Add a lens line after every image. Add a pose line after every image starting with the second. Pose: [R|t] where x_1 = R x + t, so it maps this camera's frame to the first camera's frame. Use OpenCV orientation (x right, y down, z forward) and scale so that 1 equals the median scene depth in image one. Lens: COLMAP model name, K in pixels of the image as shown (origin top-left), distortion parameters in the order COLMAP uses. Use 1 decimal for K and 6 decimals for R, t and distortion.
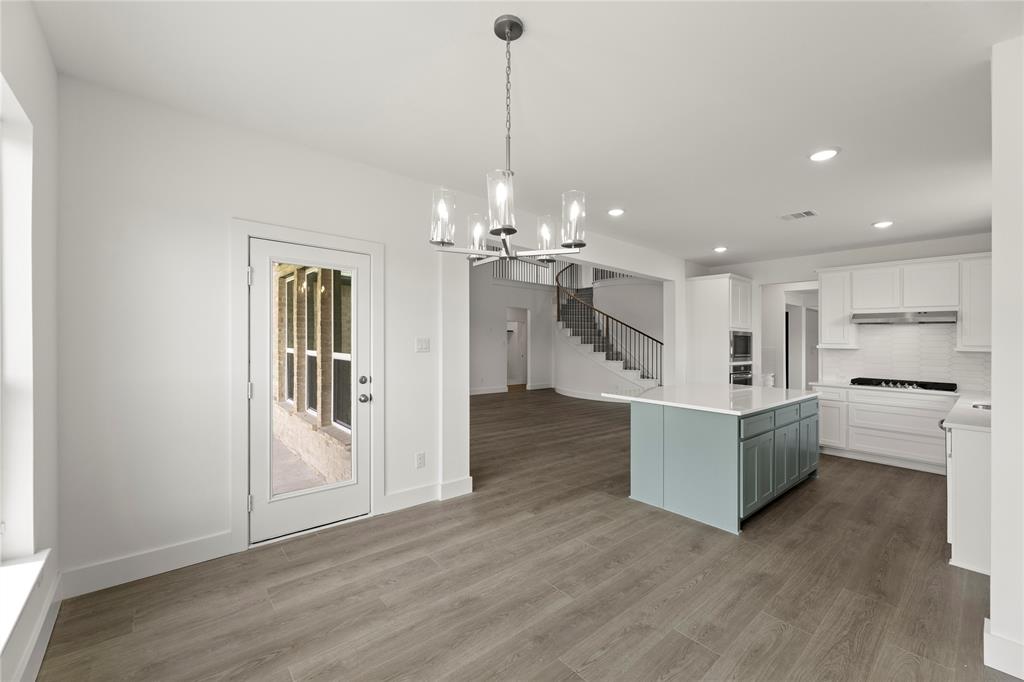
lens RADIAL K [[414.3, 0, 512.0], [0, 414.3, 341.0], [0, 0, 1]] dist [-0.000243, -0.000108]
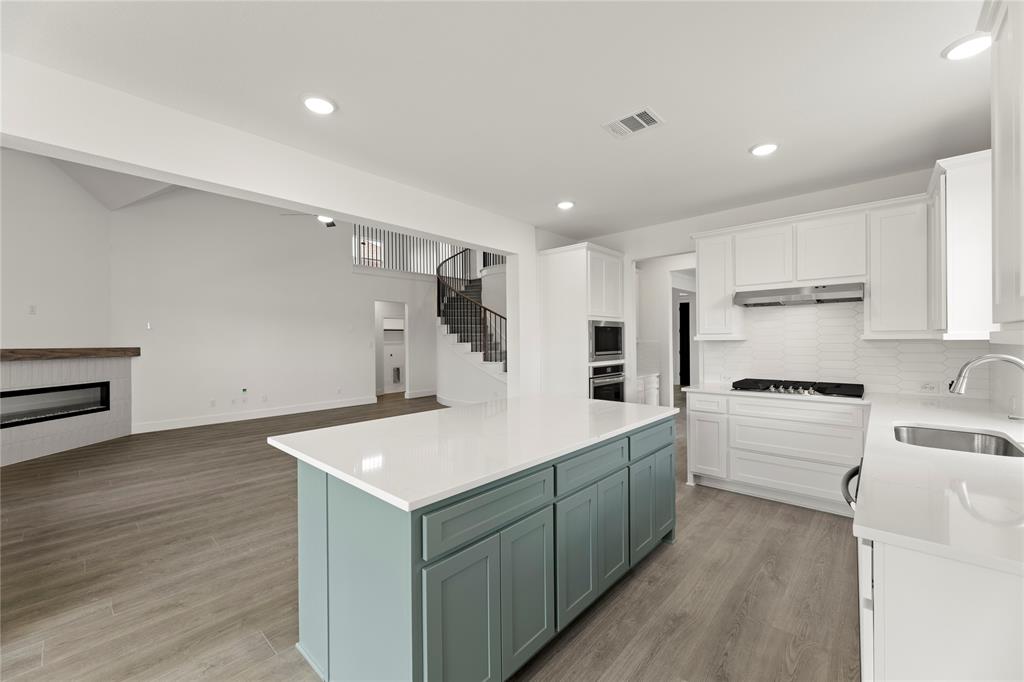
lens RADIAL K [[407.1, 0, 513.7], [0, 407.1, 348.7], [0, 0, 1]] dist [0.000418, 0.000042]
pose [[0.992111, -0.029144, 0.121927, 0.341123], [0.026617, 0.999397, 0.022307, 0.007473], [-0.122504, -0.018886, 0.992288, 0.330632]]
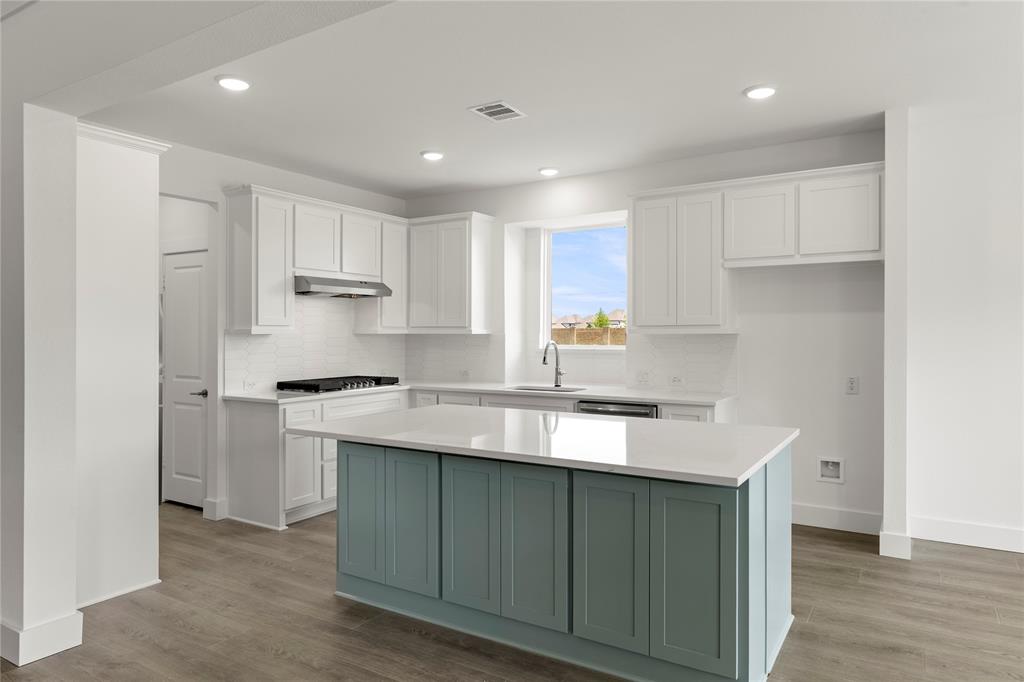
lens RADIAL K [[629.2, 0, 512.0], [0, 629.2, 341.0], [0, 0, 1]] dist [-0.005094, -0.001924]
pose [[-0.284451, -0.023354, 0.958406, -0.150851], [-0.002607, 0.999718, 0.023587, 0.006031], [-0.958687, 0.004211, -0.284432, 0.964092]]
